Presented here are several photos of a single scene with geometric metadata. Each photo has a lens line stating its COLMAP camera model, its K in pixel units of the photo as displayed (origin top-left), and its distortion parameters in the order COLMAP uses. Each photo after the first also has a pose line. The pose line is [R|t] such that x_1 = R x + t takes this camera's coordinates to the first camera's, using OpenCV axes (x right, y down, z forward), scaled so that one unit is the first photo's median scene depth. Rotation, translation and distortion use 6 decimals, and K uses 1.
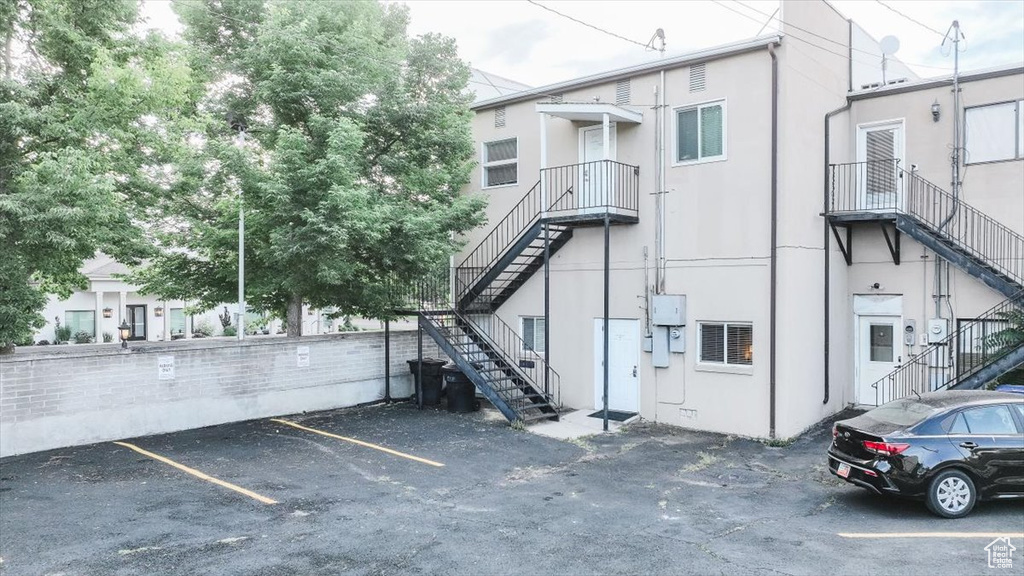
lens RADIAL K [[721.2, 0, 531.7], [0, 721.2, 303.7], [0, 0, 1]] dist [-0.005634, 0.006196]
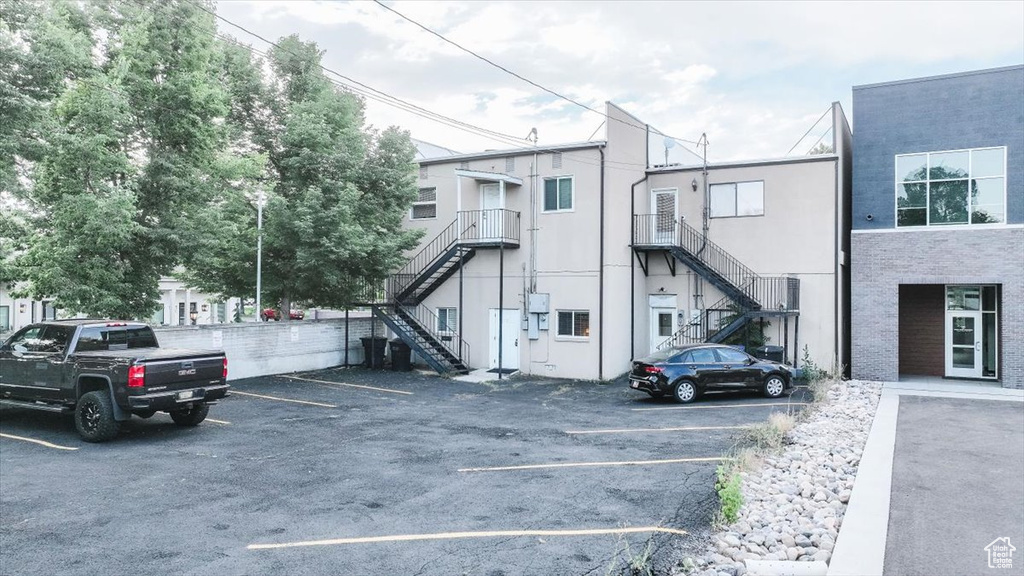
lens RADIAL K [[721.2, 0, 511.6], [0, 721.2, 287.6], [0, 0, 1]] dist [-0.005634, 0.006196]
pose [[0.980477, 0.009755, 0.196391, -0.182294], [-0.004623, 0.999636, -0.026575, 0.017069], [-0.196579, 0.025149, 0.980165, -0.552852]]
